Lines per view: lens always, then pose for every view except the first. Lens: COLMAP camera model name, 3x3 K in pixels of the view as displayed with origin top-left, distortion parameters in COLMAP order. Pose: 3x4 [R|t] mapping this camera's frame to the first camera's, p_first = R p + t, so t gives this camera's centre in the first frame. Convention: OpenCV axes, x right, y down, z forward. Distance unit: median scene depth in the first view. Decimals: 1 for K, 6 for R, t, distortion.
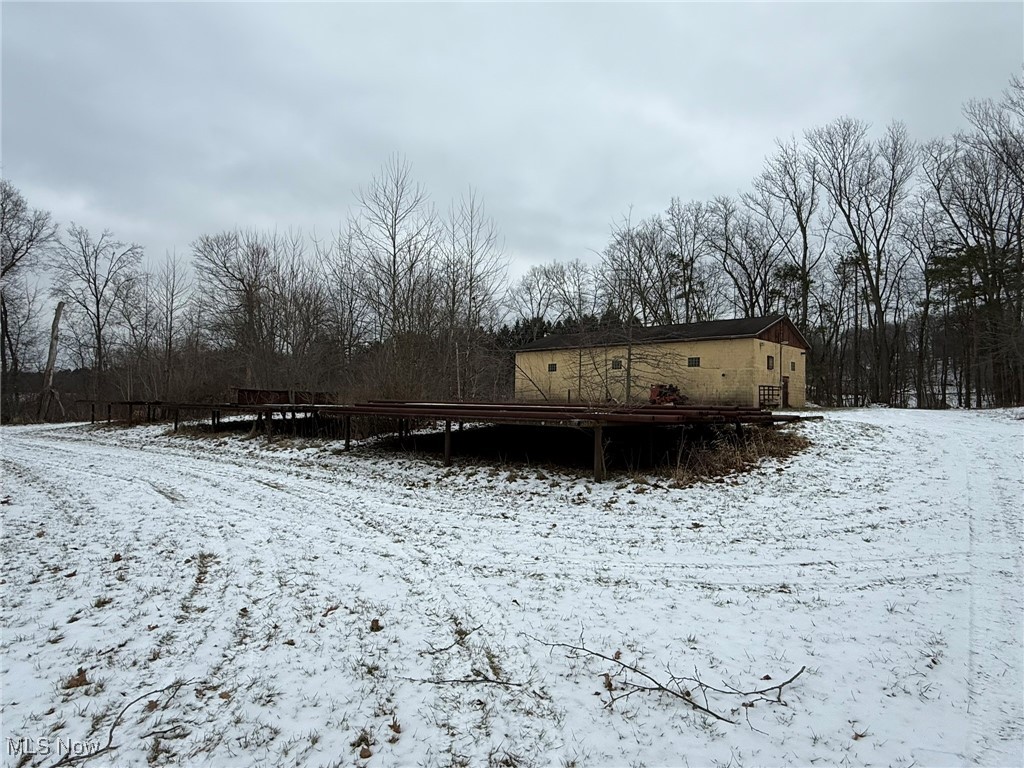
lens RADIAL K [[605.6, 0, 511.5], [0, 605.6, 385.7], [0, 0, 1]] dist [-0.000727, 0.000393]
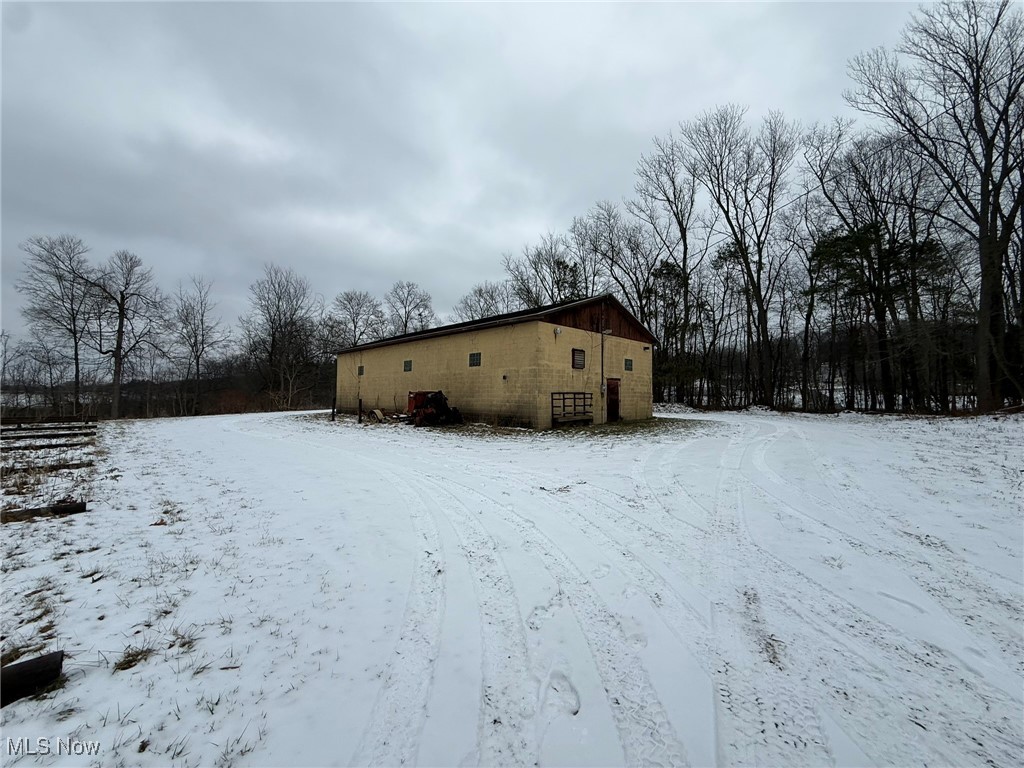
lens RADIAL K [[407.6, 0, 511.2], [0, 407.6, 380.5], [0, 0, 1]] dist [-0.001264, 0.000232]
pose [[0.999344, -0.008362, -0.035227, 0.245044], [0.007991, 0.999911, -0.010675, -0.005942], [0.035313, 0.010387, 0.999322, 0.358084]]
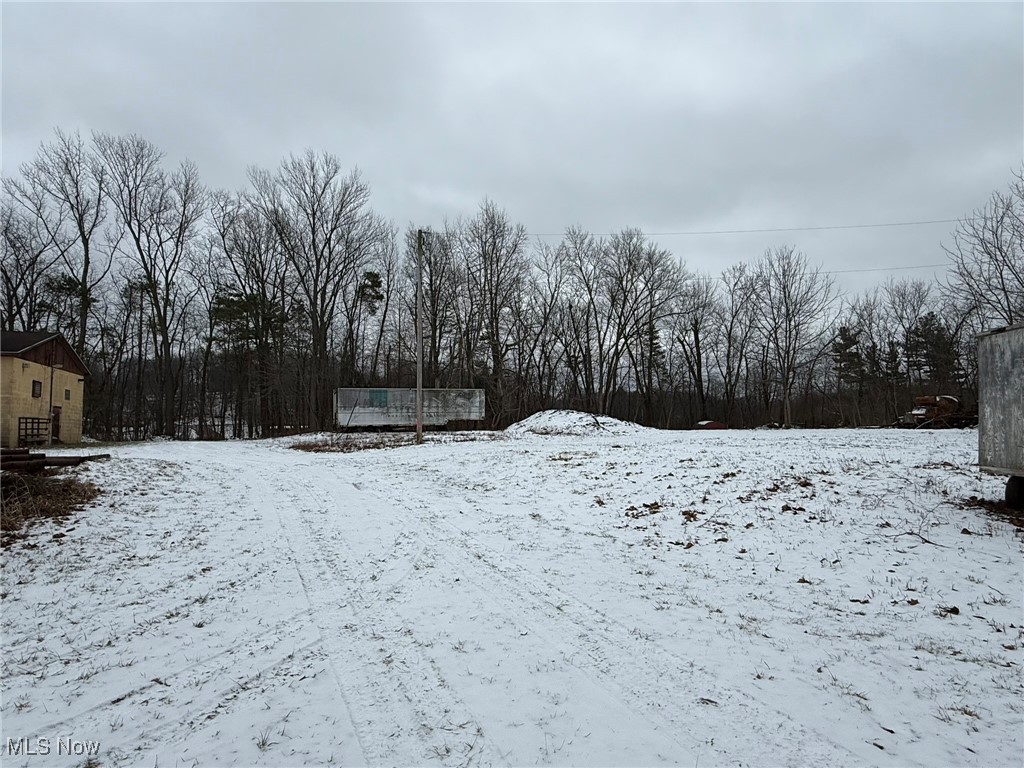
lens RADIAL K [[605.6, 0, 510.3], [0, 605.6, 384.7], [0, 0, 1]] dist [-0.000727, 0.000393]
pose [[0.475685, 0.053709, 0.877975, 0.012504], [-0.006276, 0.998316, -0.057670, -0.000657], [-0.879593, 0.021923, 0.475221, 0.040620]]
